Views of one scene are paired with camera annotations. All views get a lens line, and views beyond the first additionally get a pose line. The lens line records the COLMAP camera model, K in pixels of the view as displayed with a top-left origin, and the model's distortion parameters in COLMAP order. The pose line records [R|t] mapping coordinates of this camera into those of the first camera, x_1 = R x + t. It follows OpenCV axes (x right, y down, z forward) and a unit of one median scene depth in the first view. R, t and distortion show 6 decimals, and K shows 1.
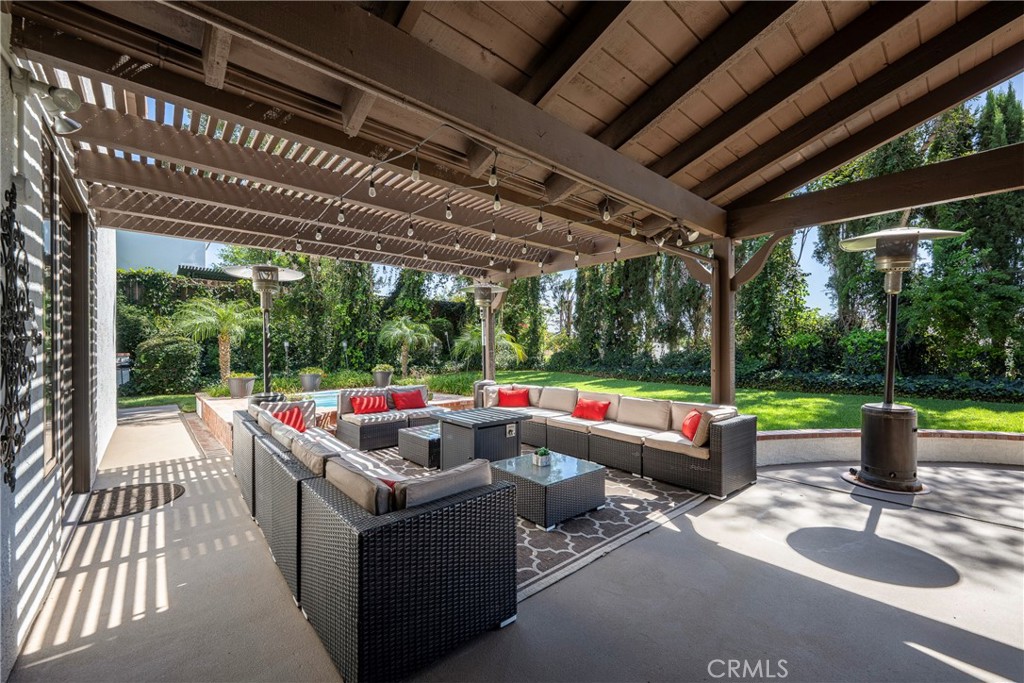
lens RADIAL K [[406.4, 0, 511.4], [0, 406.4, 347.8], [0, 0, 1]] dist [-0.000889, -0.000153]
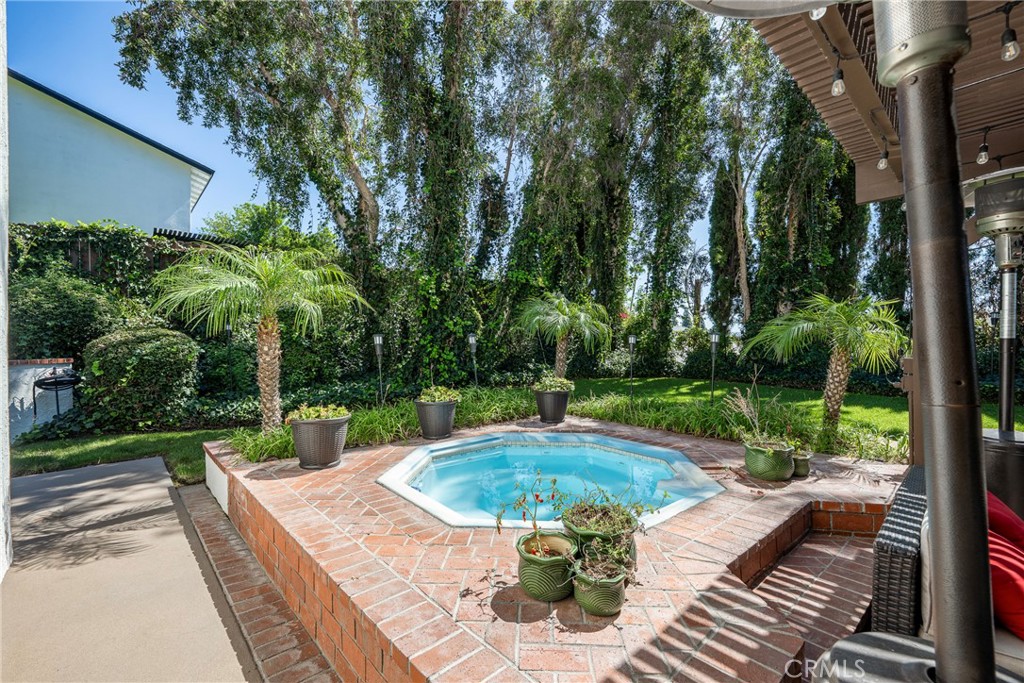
lens RADIAL K [[433.8, 0, 512.0], [0, 433.8, 341.5], [0, 0, 1]] dist [-0.001313, -0.000114]
pose [[0.999859, -0.004960, 0.016023, -0.321214], [0.005055, 0.999970, -0.005891, -0.003206], [-0.015994, 0.005971, 0.999854, 0.366465]]
